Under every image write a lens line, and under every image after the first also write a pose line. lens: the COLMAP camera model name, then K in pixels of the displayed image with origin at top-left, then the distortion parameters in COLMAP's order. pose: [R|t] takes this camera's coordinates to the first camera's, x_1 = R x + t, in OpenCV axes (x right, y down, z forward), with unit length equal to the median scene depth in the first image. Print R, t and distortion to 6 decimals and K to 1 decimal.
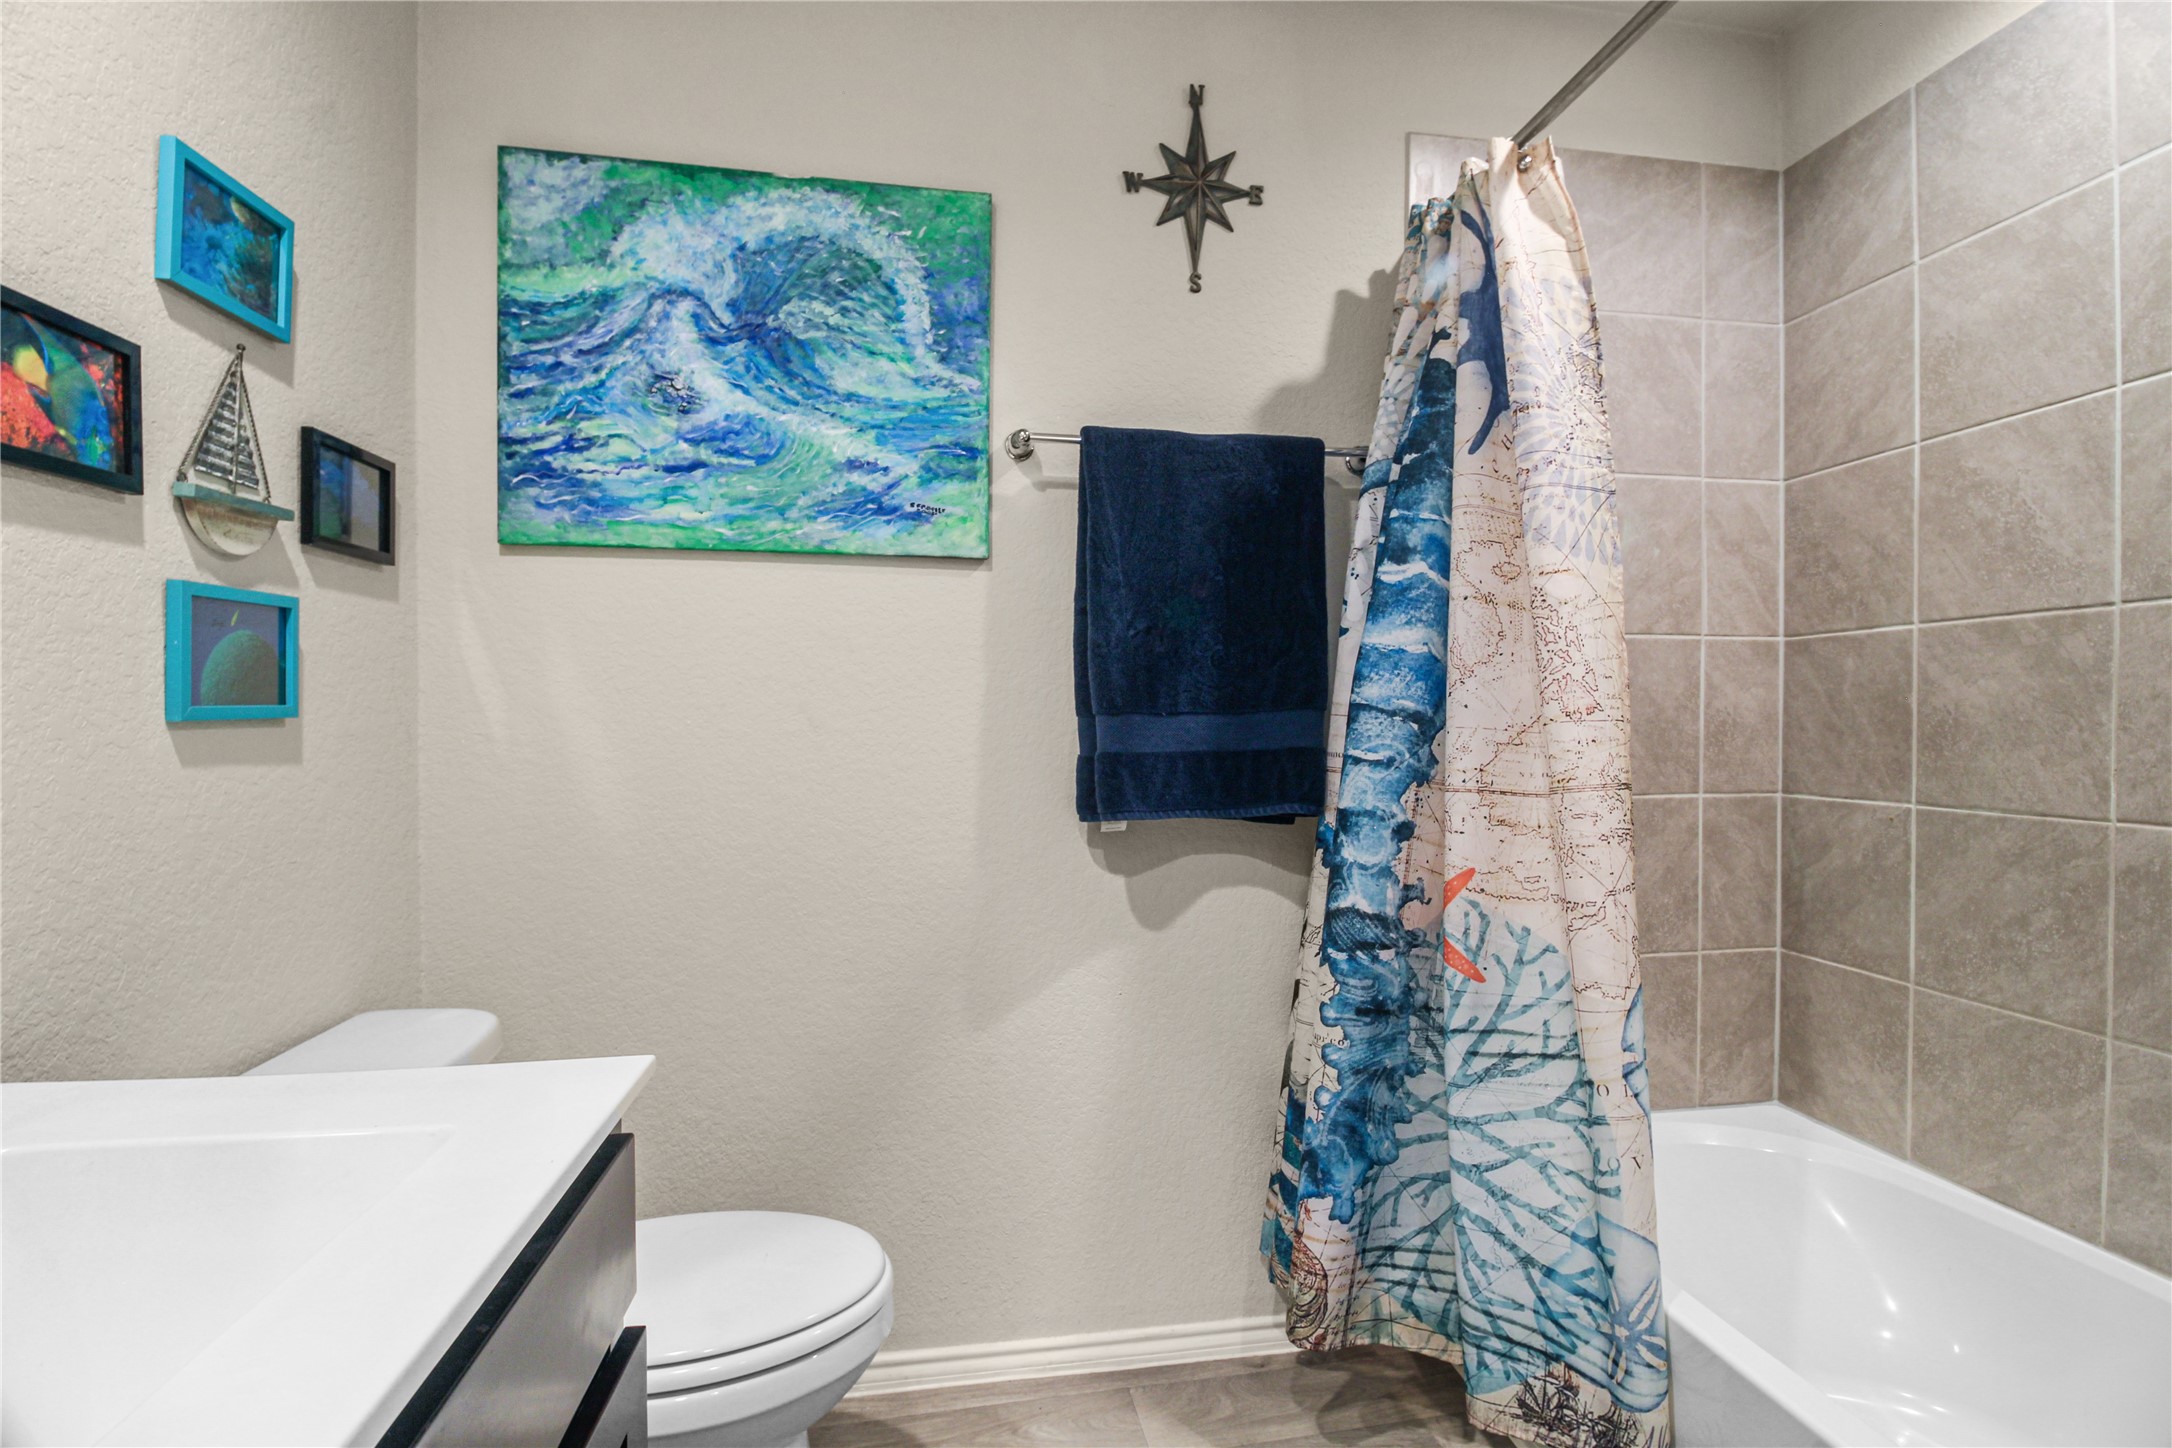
lens RADIAL K [[999.9, 0, 1093.8], [0, 999.9, 740.0], [0, 0, 1]] dist [0.004979, -0.015000]
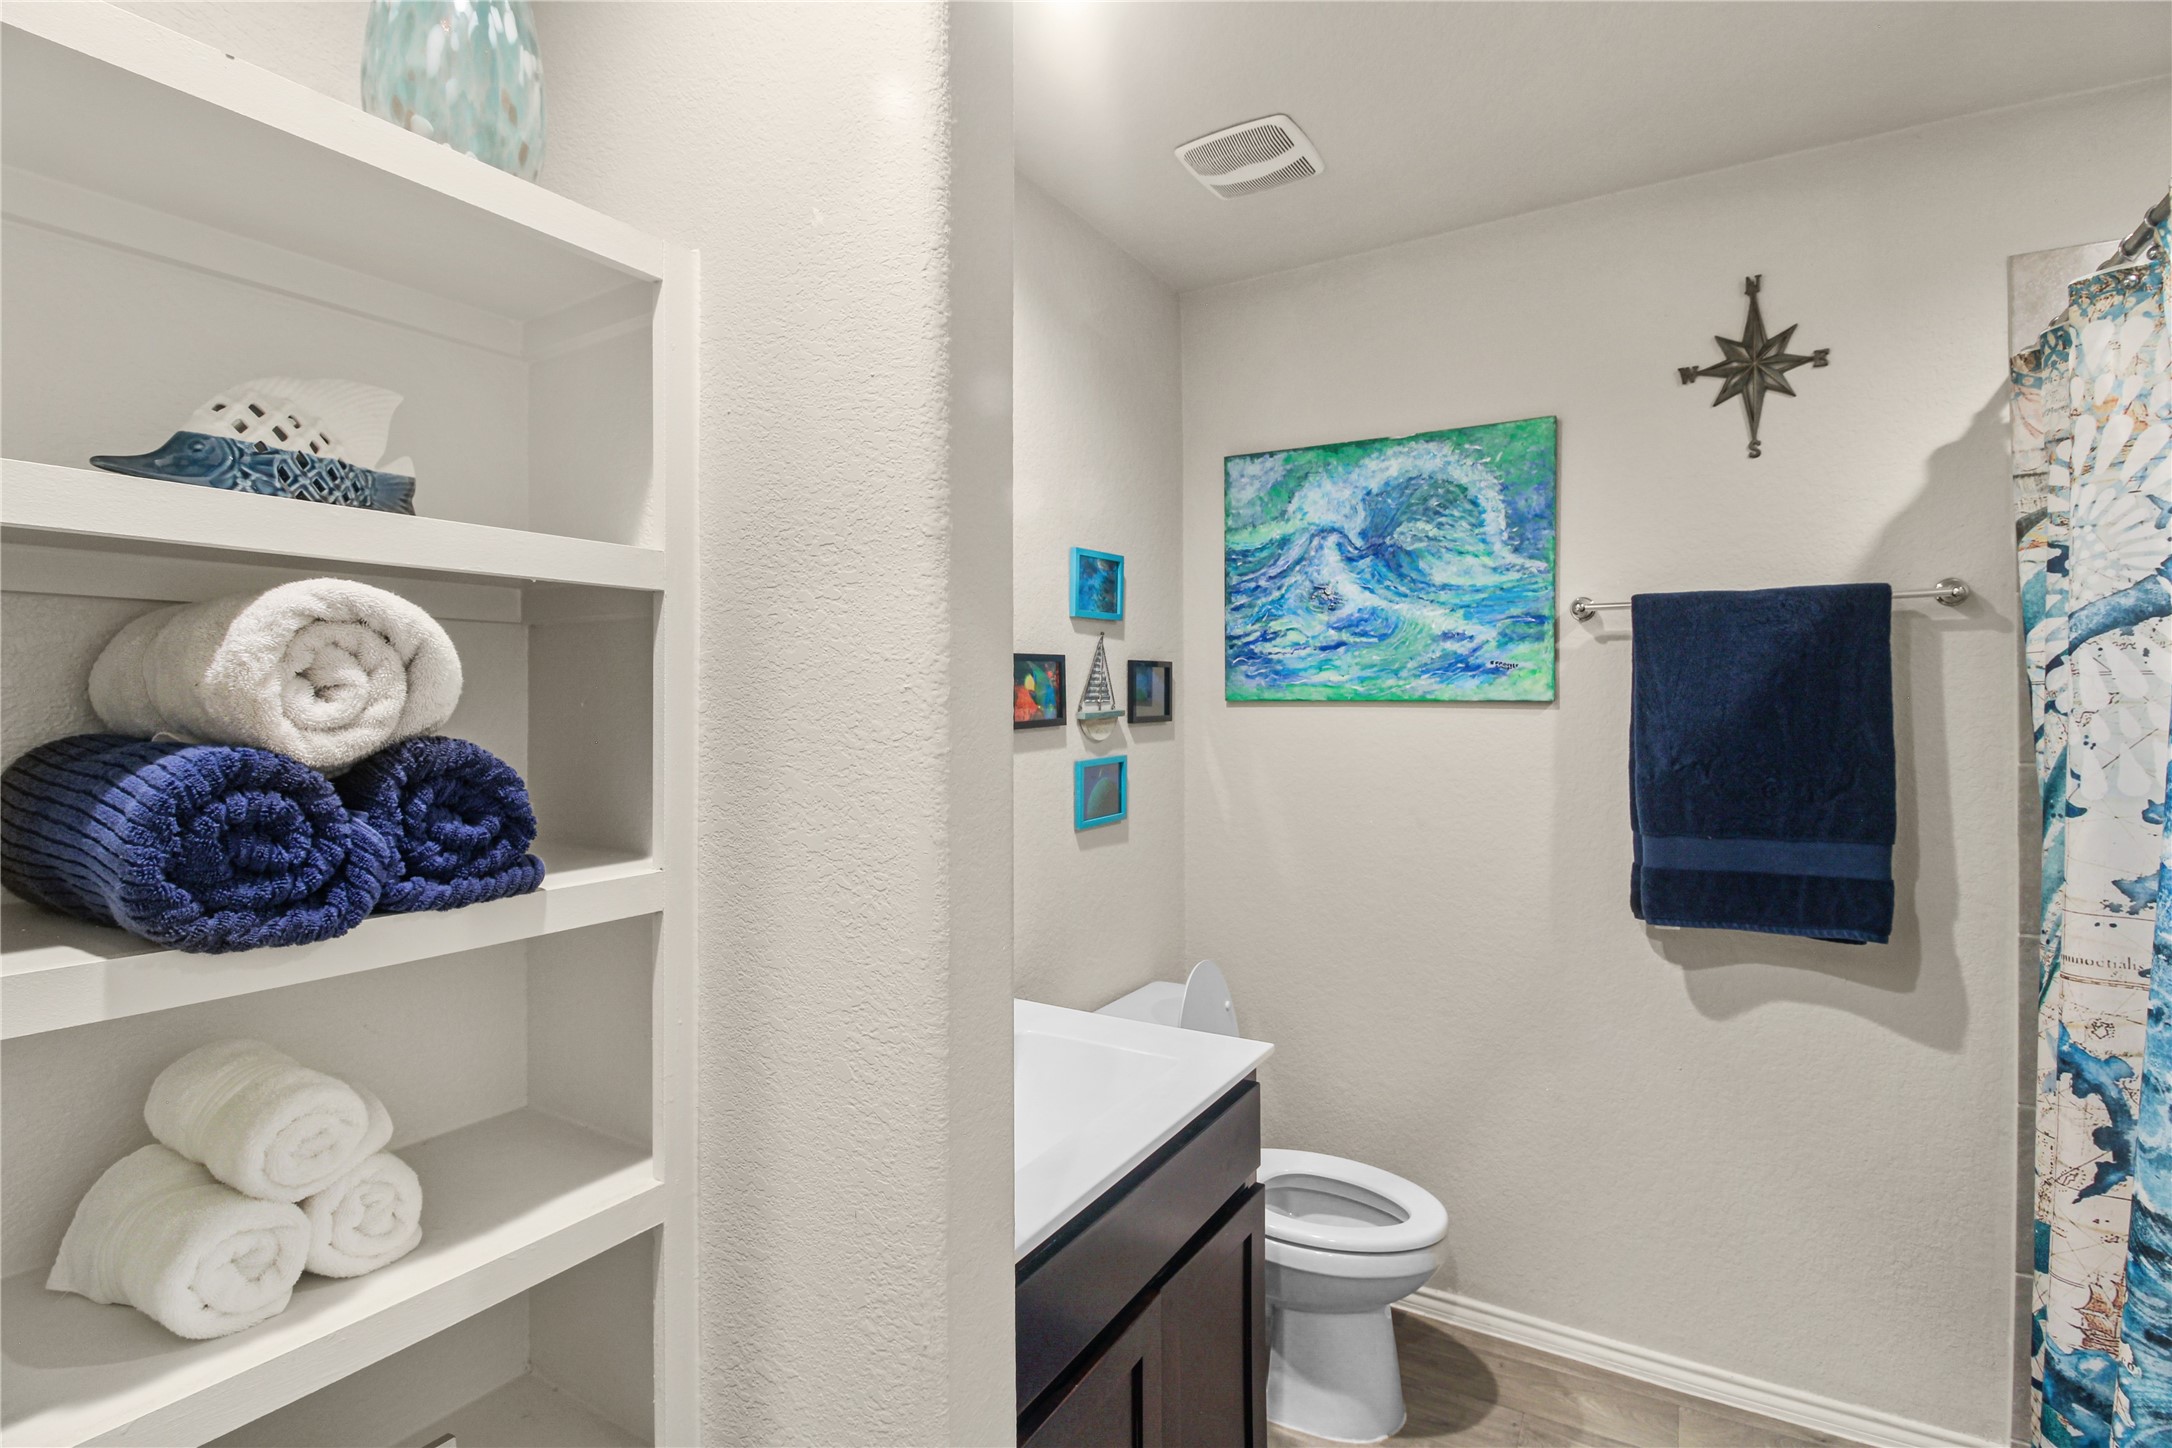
lens RADIAL K [[1012.8, 0, 1088.9], [0, 1012.8, 713.3], [0, 0, 1]] dist [0.004729, -0.016407]
pose [[0.753594, 0.000301, -0.657340, 0.305846], [-0.003288, 0.999989, -0.003312, -0.166963], [0.657332, 0.004657, 0.753587, -0.368705]]
